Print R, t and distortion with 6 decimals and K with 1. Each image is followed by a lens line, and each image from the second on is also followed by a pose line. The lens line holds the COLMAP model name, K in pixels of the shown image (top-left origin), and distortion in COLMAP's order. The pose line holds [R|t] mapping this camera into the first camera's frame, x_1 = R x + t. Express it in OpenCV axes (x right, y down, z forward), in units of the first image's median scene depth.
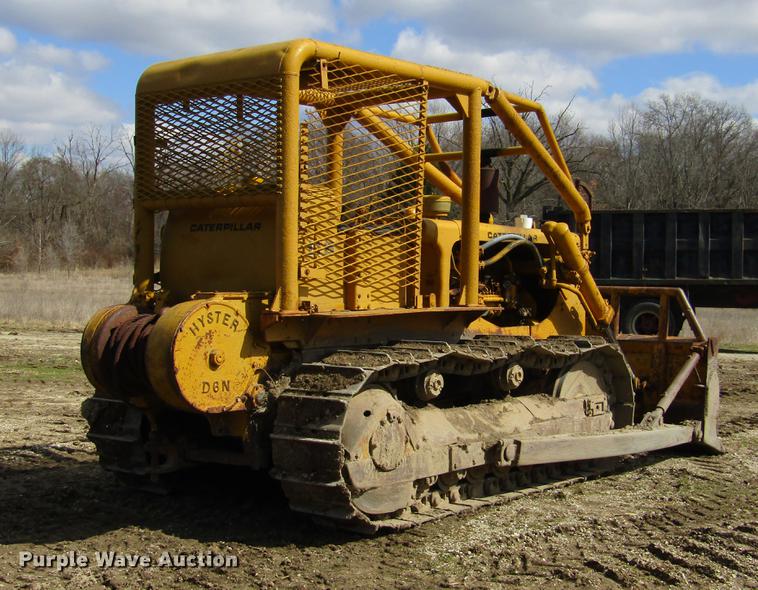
lens RADIAL K [[1129.2, 0, 363.5], [0, 1129.2, 285.0], [0, 0, 1]] dist [-0.001146, 0.010727]
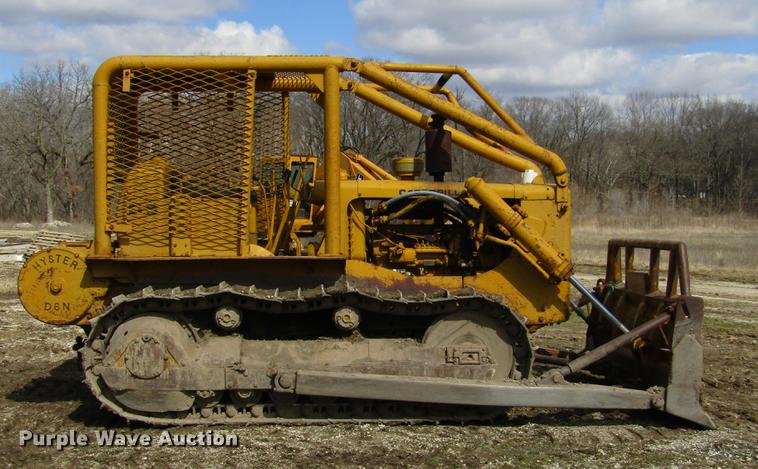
lens RADIAL K [[1063.9, 0, 379.0], [0, 1063.9, 234.5], [0, 0, 1]] dist [-0.000792, -0.019317]
pose [[0.675889, 0.001120, -0.737002, 1.048570], [-0.002583, 0.999996, -0.000850, -0.002293], [0.736999, 0.002478, 0.675890, 0.344050]]
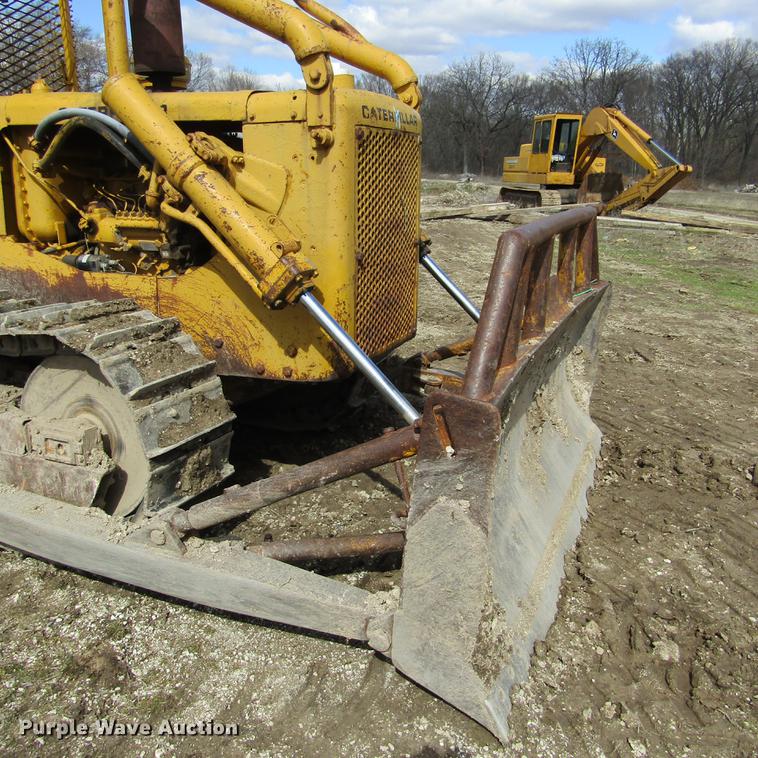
lens RADIAL K [[719.7, 0, 379.0], [0, 719.7, 379.0], [0, 0, 1]] dist [-0.007395, -0.006261]
pose [[0.302330, 0.258693, -0.917428, 0.662092], [-0.018048, 0.963850, 0.265835, -0.015197], [0.953033, -0.063812, 0.296069, 1.265472]]
